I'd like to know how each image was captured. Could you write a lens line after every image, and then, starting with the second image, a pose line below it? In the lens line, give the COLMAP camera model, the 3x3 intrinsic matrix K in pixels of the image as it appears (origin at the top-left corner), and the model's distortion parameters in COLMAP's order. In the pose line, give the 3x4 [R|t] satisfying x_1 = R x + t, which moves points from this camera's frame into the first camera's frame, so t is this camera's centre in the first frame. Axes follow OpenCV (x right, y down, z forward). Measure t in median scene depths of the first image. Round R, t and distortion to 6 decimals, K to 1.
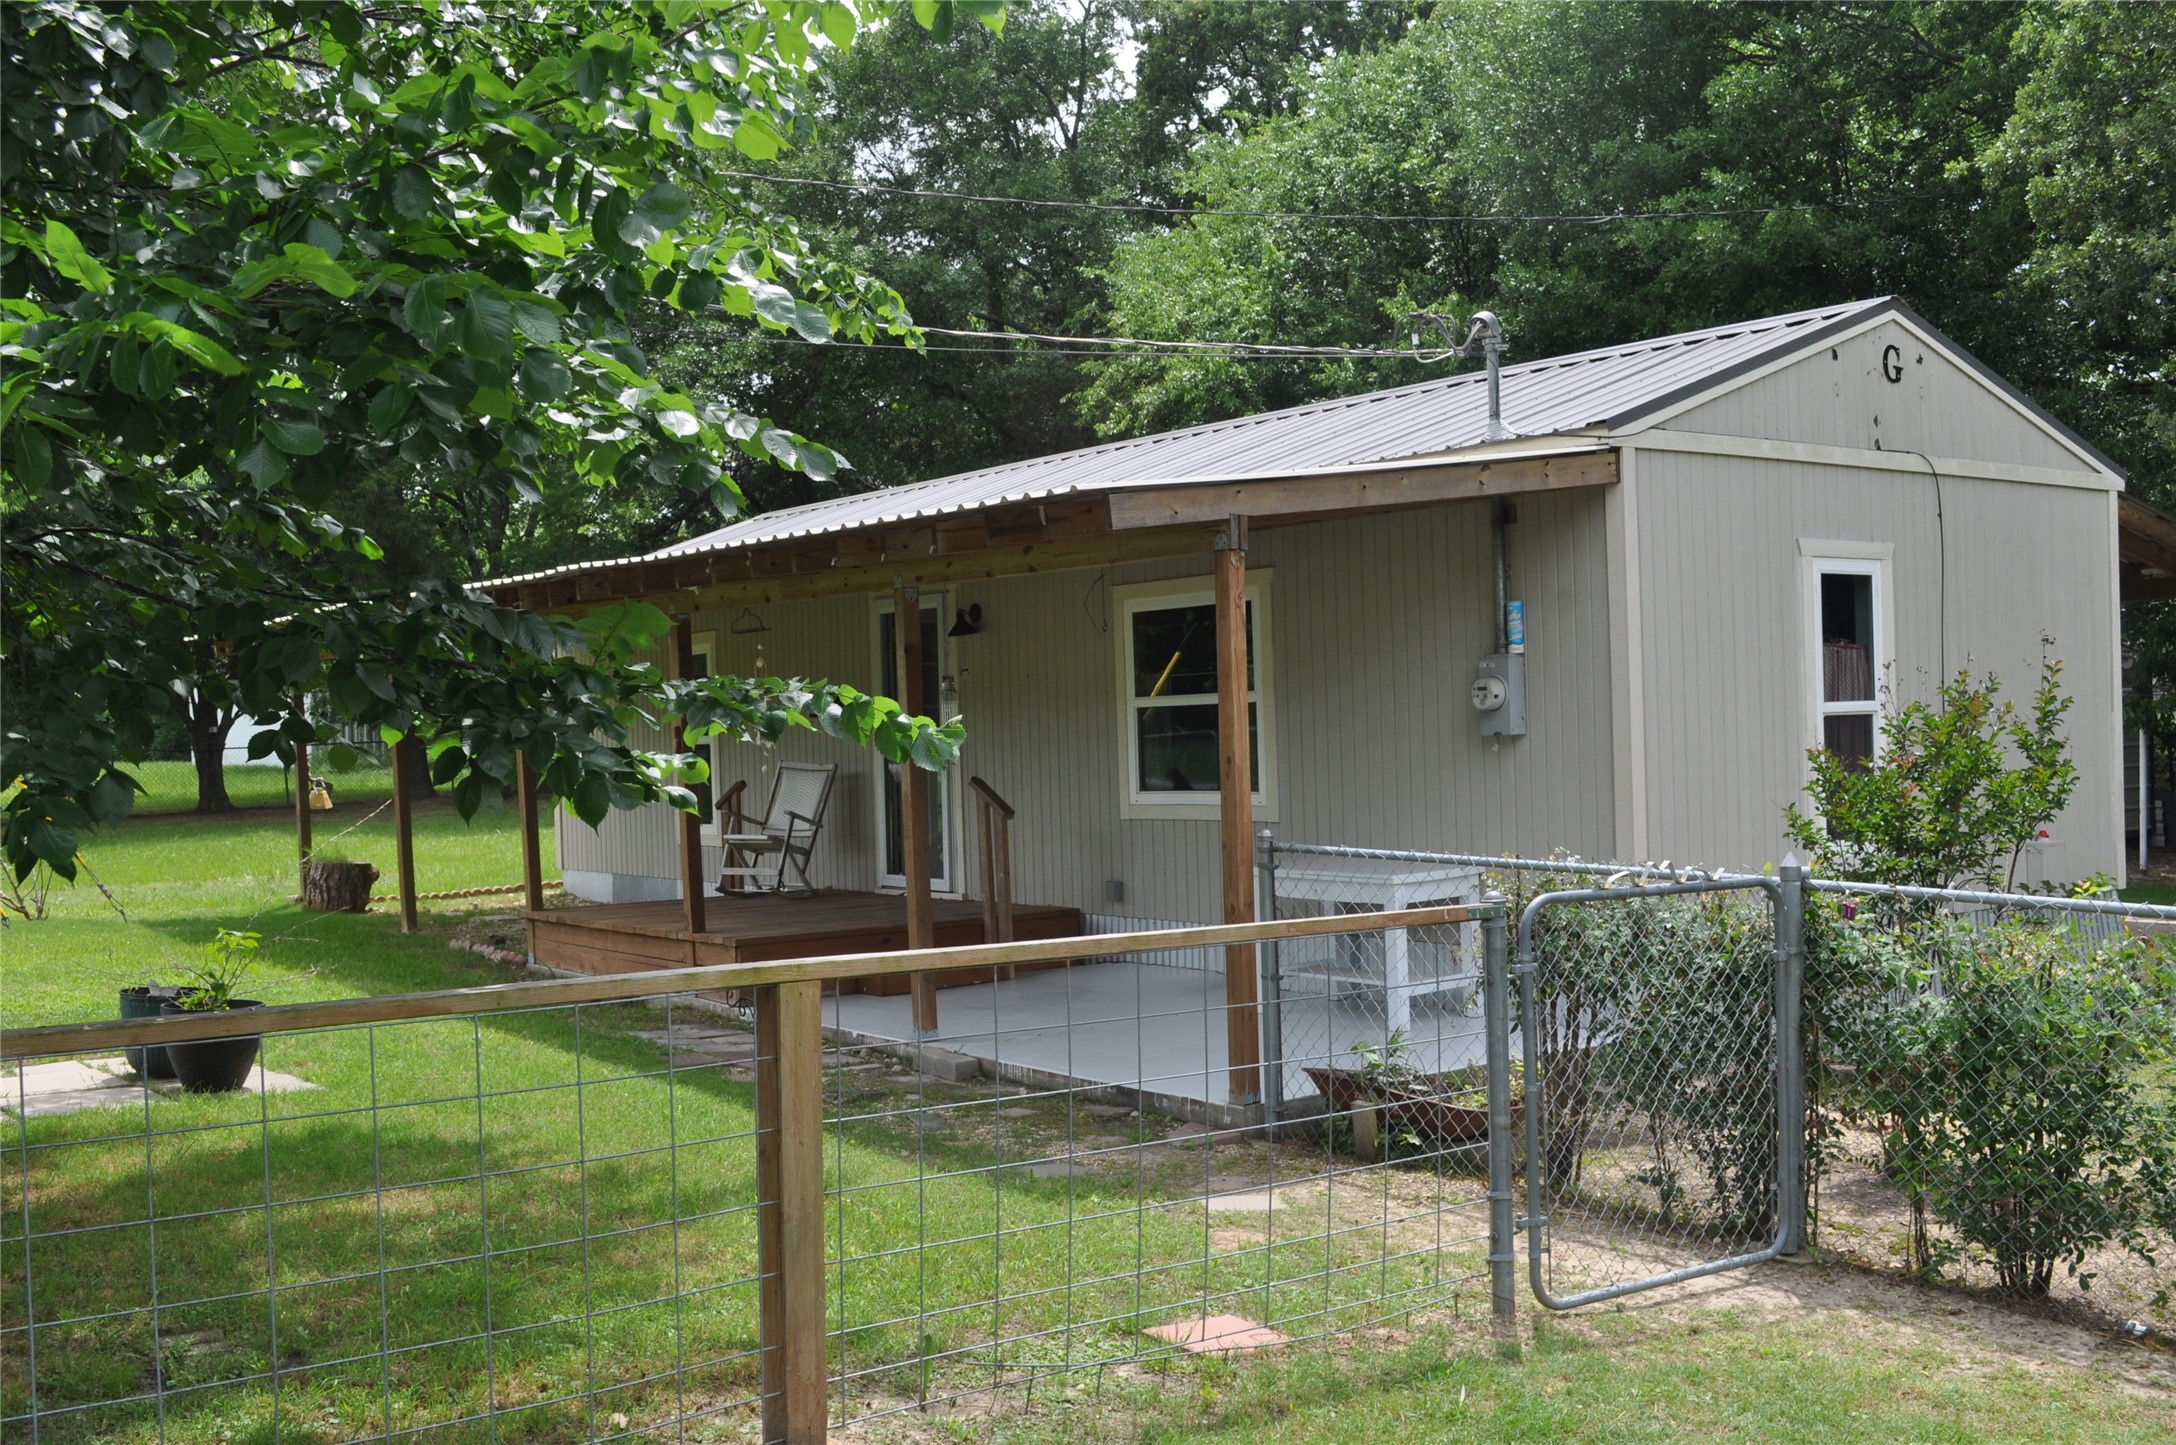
lens RADIAL K [[2103.6, 0, 1083.6], [0, 2103.6, 754.4], [0, 0, 1]] dist [-0.024570, -0.100511]
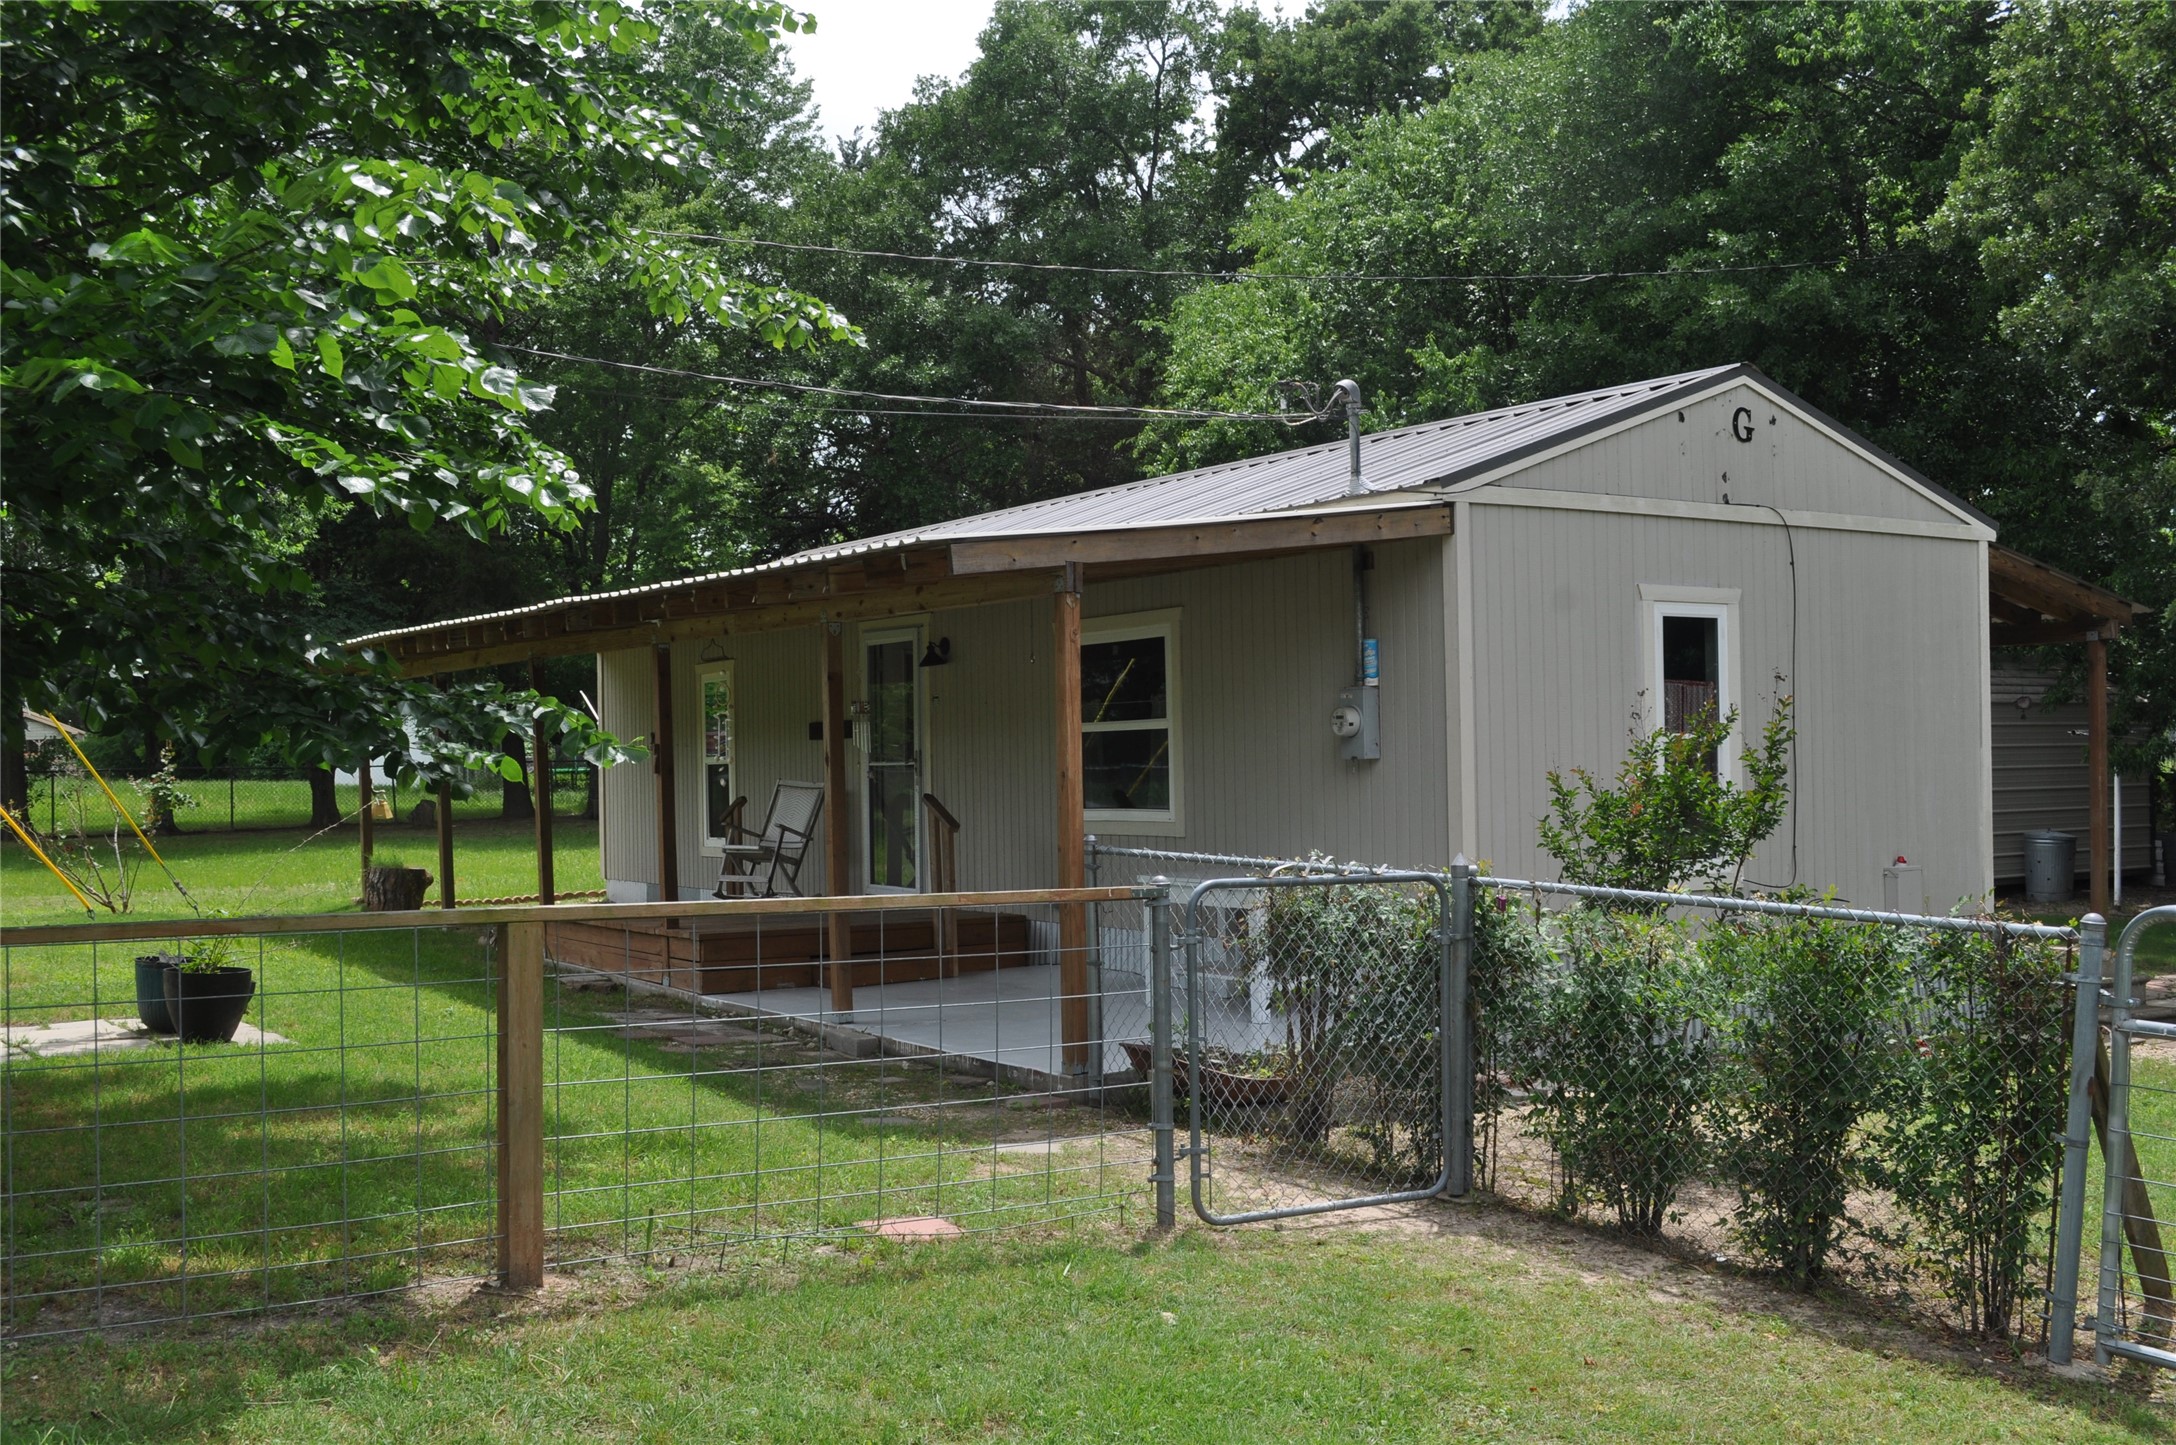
lens RADIAL K [[2103.6, 0, 1083.6], [0, 2103.6, 754.4], [0, 0, 1]] dist [-0.024570, -0.100511]
pose [[0.997805, 0.013061, -0.064914, 0.118305], [-0.014111, 0.999777, -0.015741, 0.007397], [0.064694, 0.016622, 0.997767, -0.113934]]
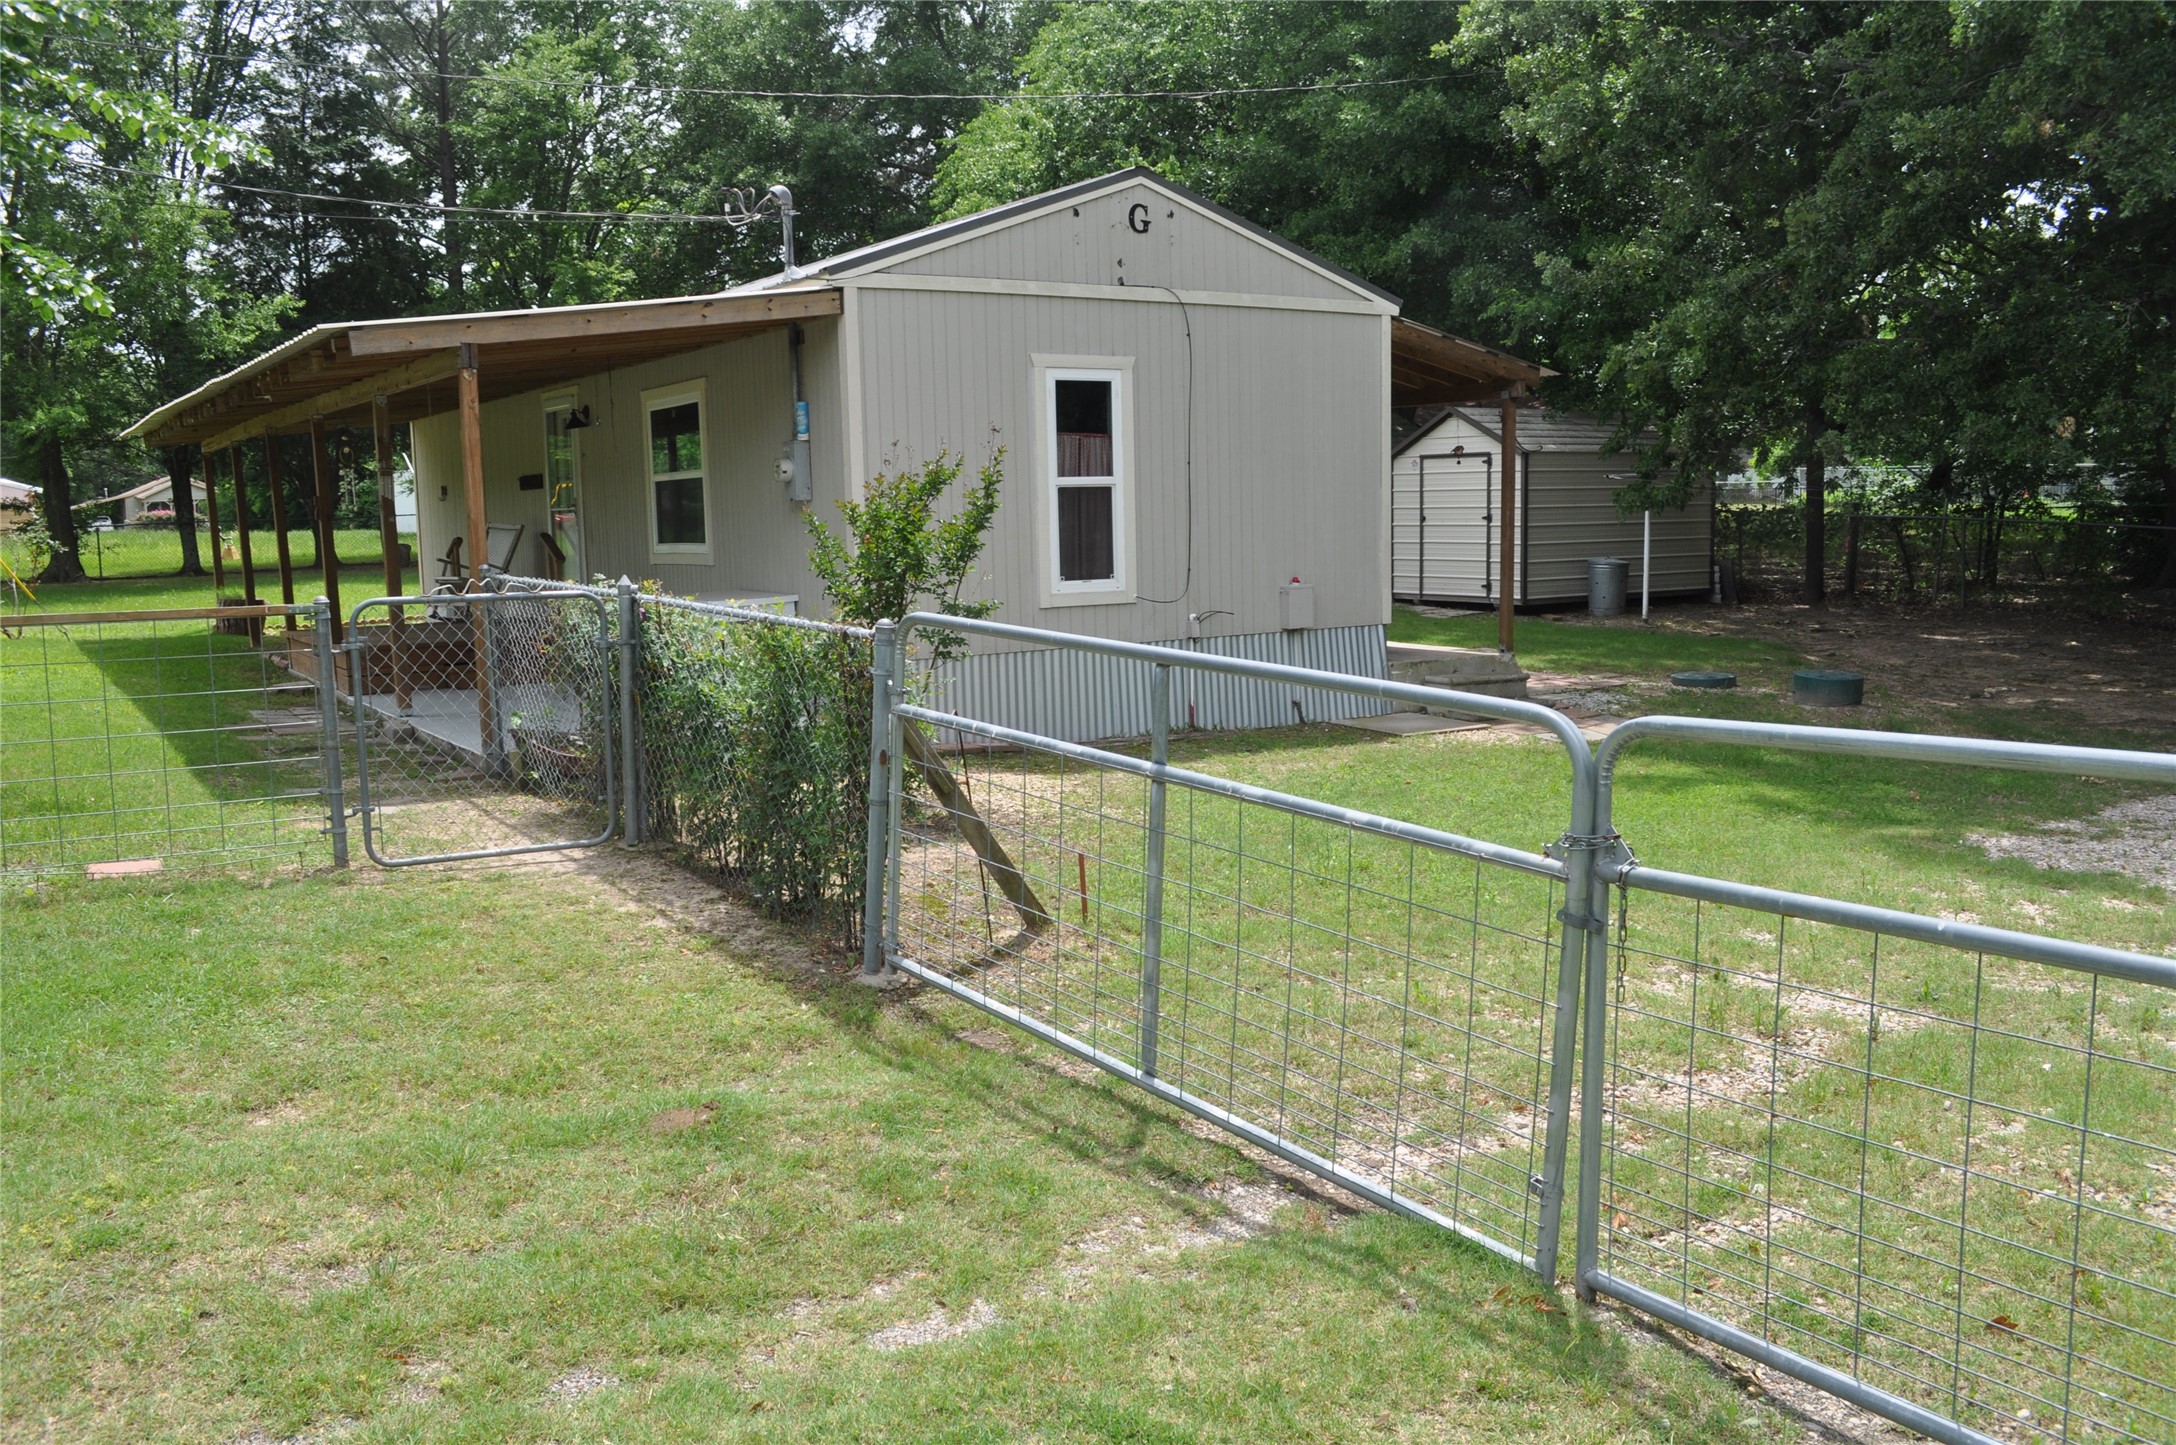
lens RADIAL K [[1723.6, 0, 1078.4], [0, 1723.6, 741.7], [0, 0, 1]] dist [-0.078139, 0.007031]
pose [[0.997581, 0.015113, -0.067855, 0.433007], [-0.006622, 0.992302, 0.123661, 0.006486], [0.069202, -0.122913, 0.990002, -0.108712]]
